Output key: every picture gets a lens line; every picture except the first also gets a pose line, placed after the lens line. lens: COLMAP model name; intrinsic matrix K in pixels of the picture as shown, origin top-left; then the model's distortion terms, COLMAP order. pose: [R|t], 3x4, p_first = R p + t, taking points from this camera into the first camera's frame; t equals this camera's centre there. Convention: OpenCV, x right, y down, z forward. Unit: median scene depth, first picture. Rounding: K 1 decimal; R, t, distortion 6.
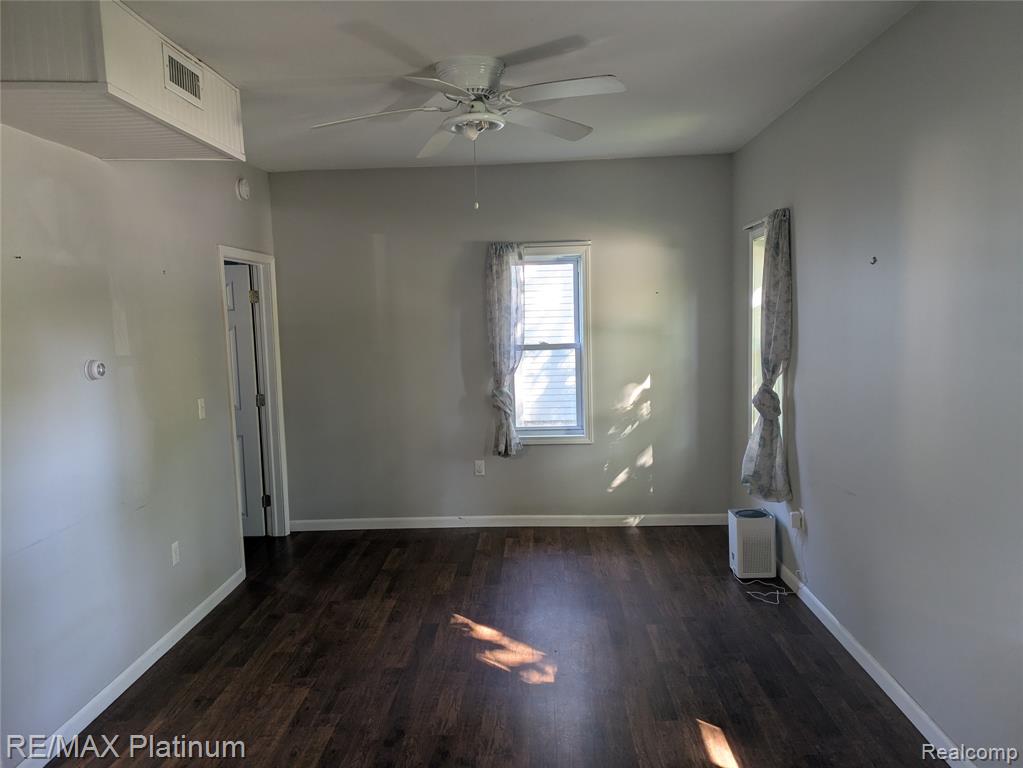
lens RADIAL K [[755.3, 0, 511.5], [0, 755.3, 384.0], [0, 0, 1]] dist [0.003262, 0.000722]
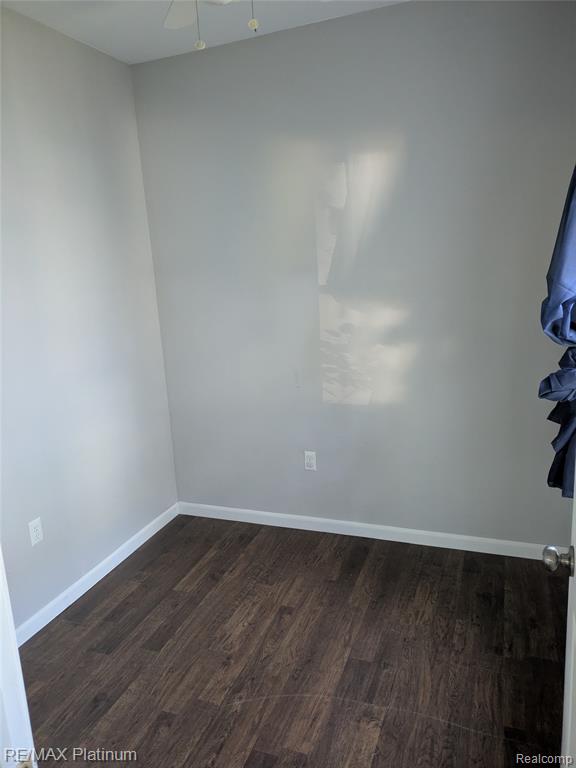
lens RADIAL K [[567.0, 0, 288.0], [0, 567.0, 384.0], [0, 0, 1]] dist [0.003262, 0.000722]
pose [[0.937385, 0.034022, -0.346629, 0.010376], [0.024674, 0.986231, 0.163525, -0.041865], [0.347420, -0.161838, 0.923638, 0.440678]]
